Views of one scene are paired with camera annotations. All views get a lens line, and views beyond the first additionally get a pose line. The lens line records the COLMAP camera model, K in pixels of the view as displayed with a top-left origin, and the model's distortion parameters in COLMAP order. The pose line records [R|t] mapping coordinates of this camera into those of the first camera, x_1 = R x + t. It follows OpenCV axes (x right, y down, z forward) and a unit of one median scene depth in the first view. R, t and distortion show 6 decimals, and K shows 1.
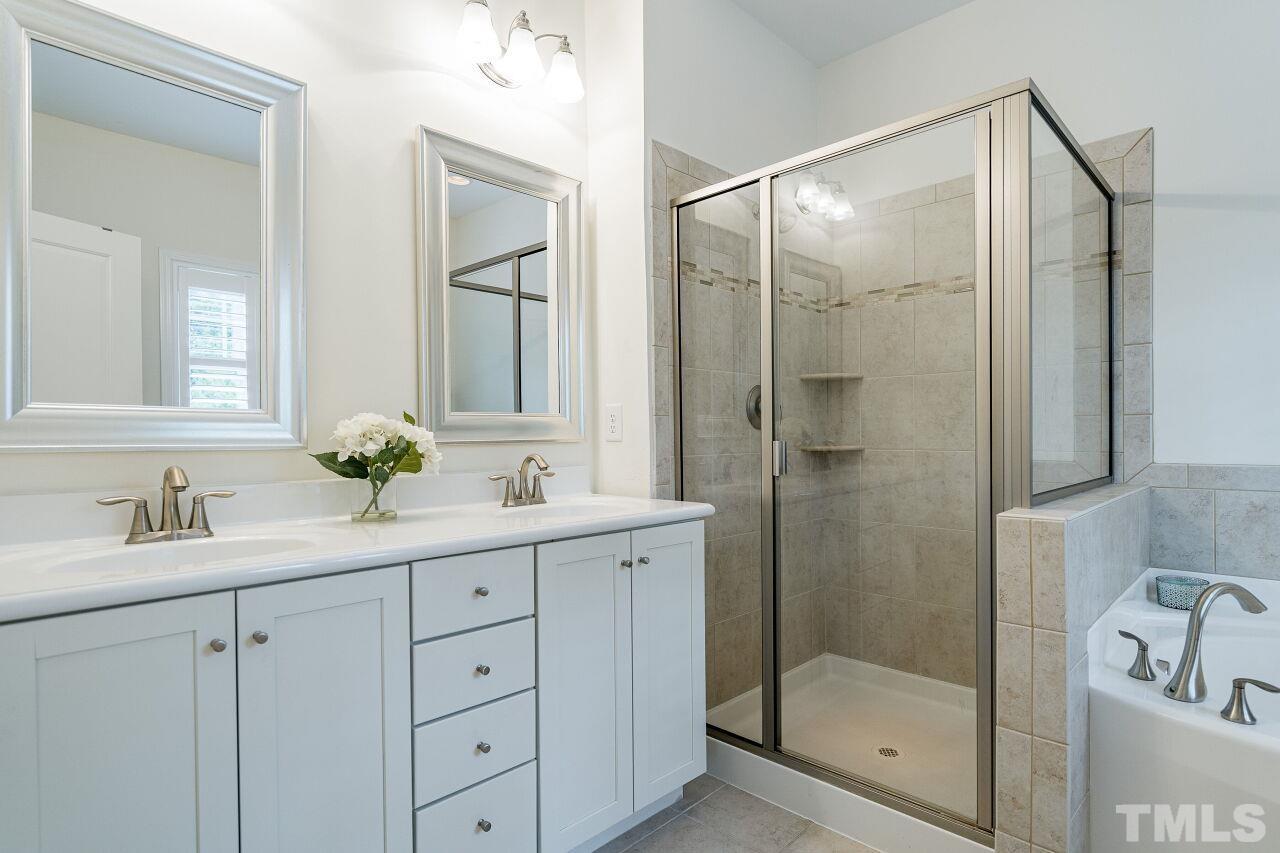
lens RADIAL K [[661.4, 0, 637.3], [0, 661.4, 441.8], [0, 0, 1]] dist [0.003508, 0.001472]
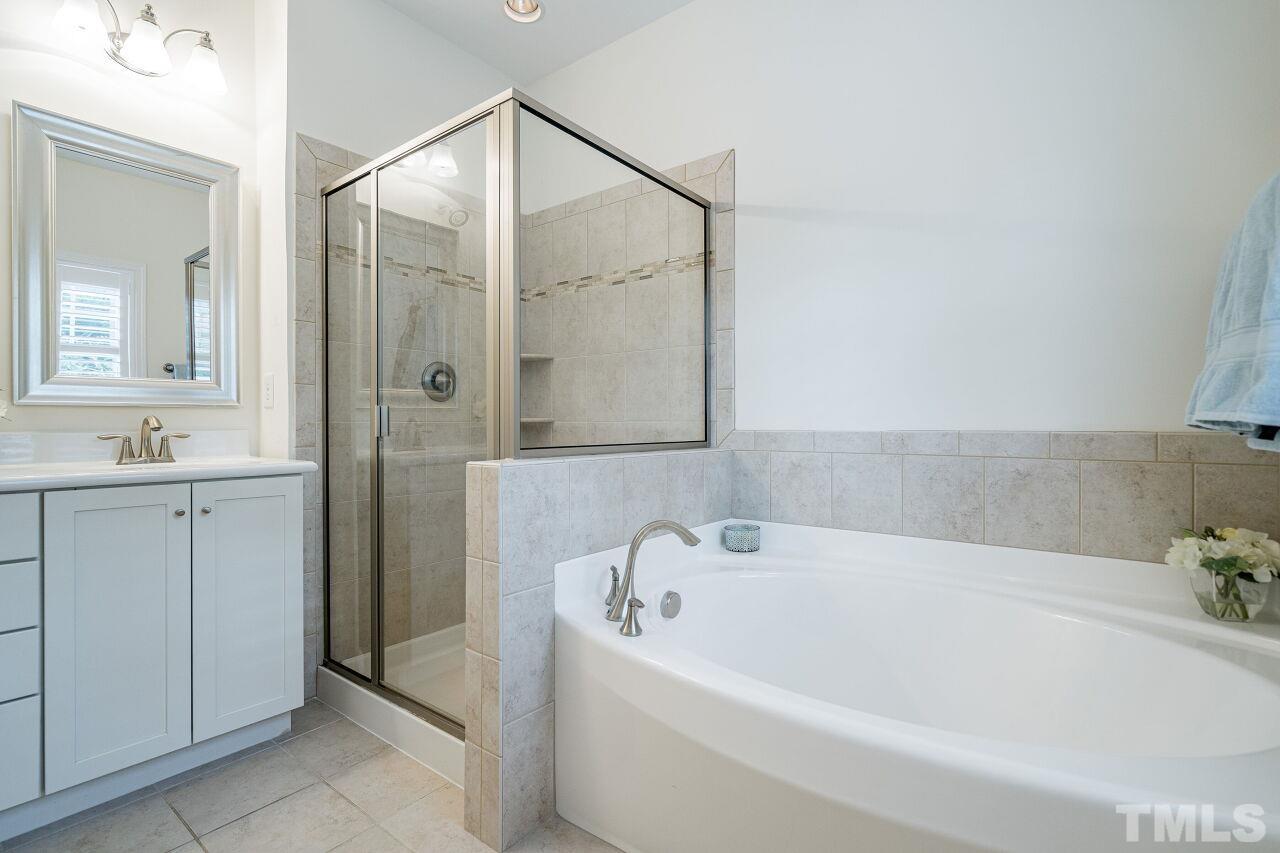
lens RADIAL K [[590.1, 0, 640.0], [0, 590.1, 426.5], [0, 0, 1]] dist [-0.002153, 0.000354]
pose [[0.994175, 0.008051, 0.107475, 0.487659], [-0.007093, 0.999932, -0.009296, 0.036329], [-0.107543, 0.008479, 0.994164, -0.031094]]
